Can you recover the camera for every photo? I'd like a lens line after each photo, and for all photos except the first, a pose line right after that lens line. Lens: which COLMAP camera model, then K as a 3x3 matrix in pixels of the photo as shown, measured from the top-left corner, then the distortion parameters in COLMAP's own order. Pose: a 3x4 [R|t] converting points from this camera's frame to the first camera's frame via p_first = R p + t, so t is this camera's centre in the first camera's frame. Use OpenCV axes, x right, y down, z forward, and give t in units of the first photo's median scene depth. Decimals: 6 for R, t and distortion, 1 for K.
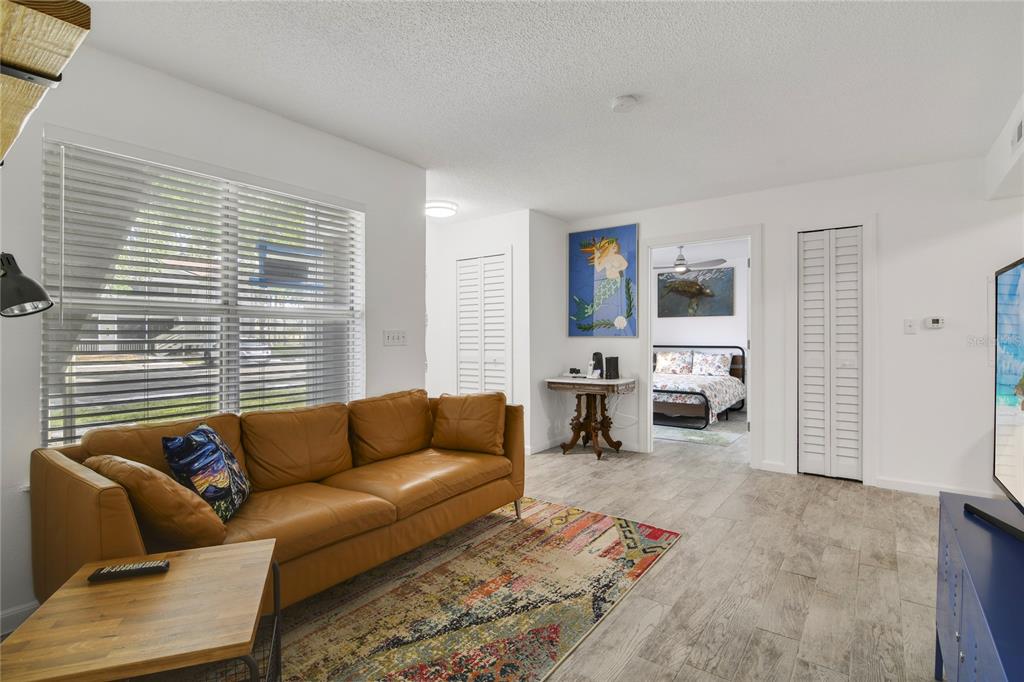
lens RADIAL K [[492.8, 0, 509.2], [0, 492.8, 338.0], [0, 0, 1]] dist [-0.002413, -0.001109]
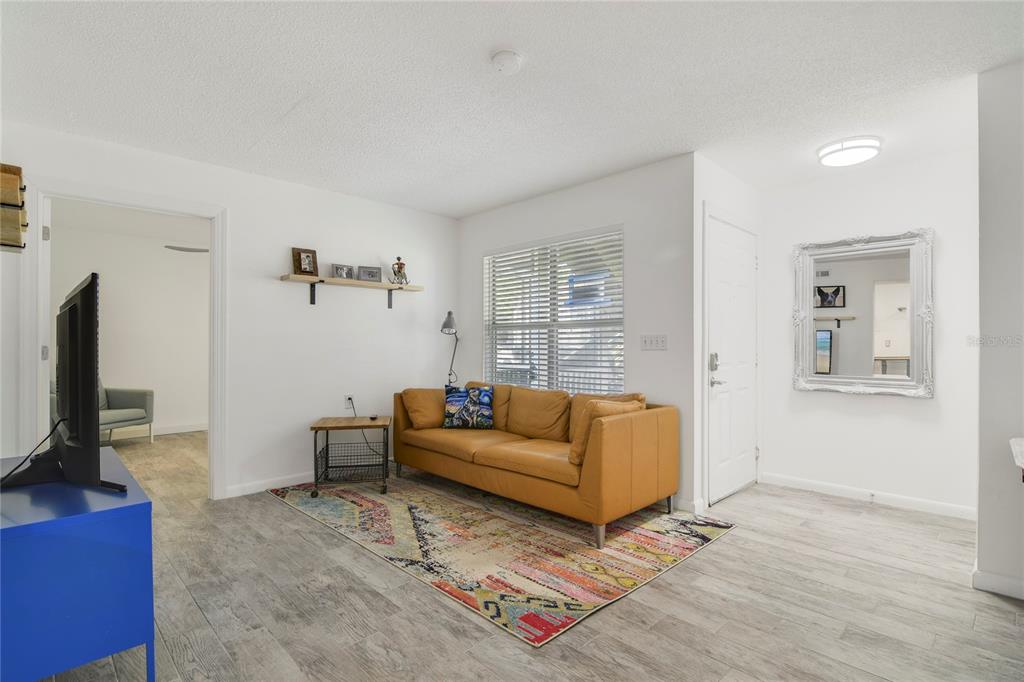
lens RADIAL K [[492.8, 0, 510.6], [0, 492.8, 344.3], [0, 0, 1]] dist [-0.002413, -0.001109]
pose [[-0.149264, 0.004773, -0.988786, 1.161085], [-0.005364, 0.999970, 0.005636, -0.002526], [0.988783, 0.006145, -0.149234, 1.239810]]
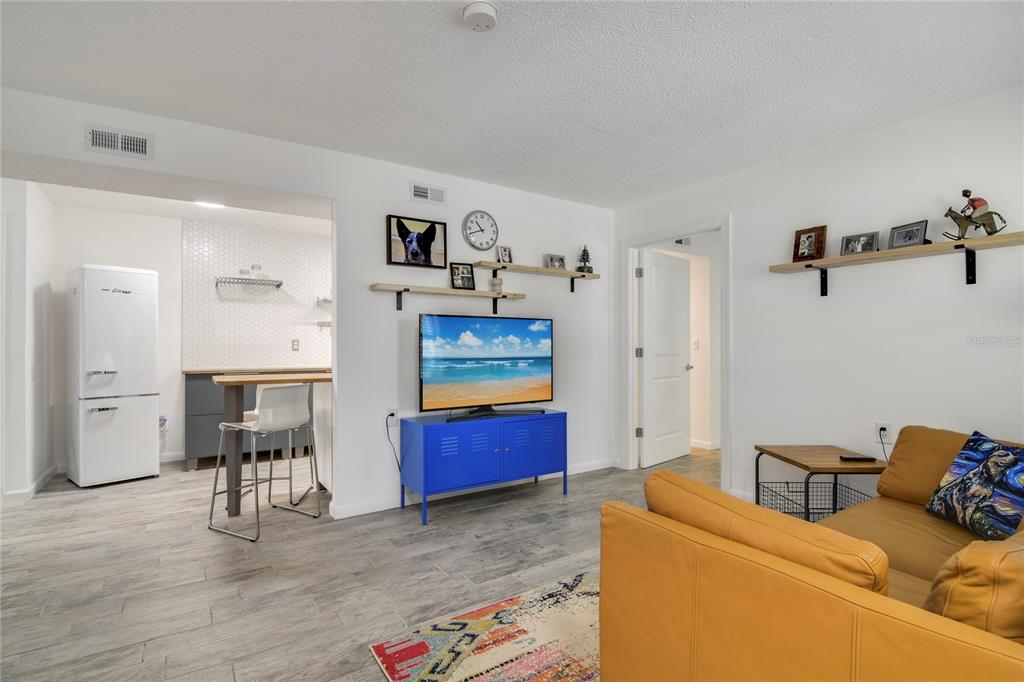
lens RADIAL K [[492.8, 0, 511.8], [0, 492.8, 346.4], [0, 0, 1]] dist [-0.002413, -0.001109]
pose [[-0.944428, 0.002159, 0.328710, -0.047540], [0.002918, 0.999994, 0.001817, 0.002234], [-0.328705, 0.002675, -0.944429, 1.814336]]
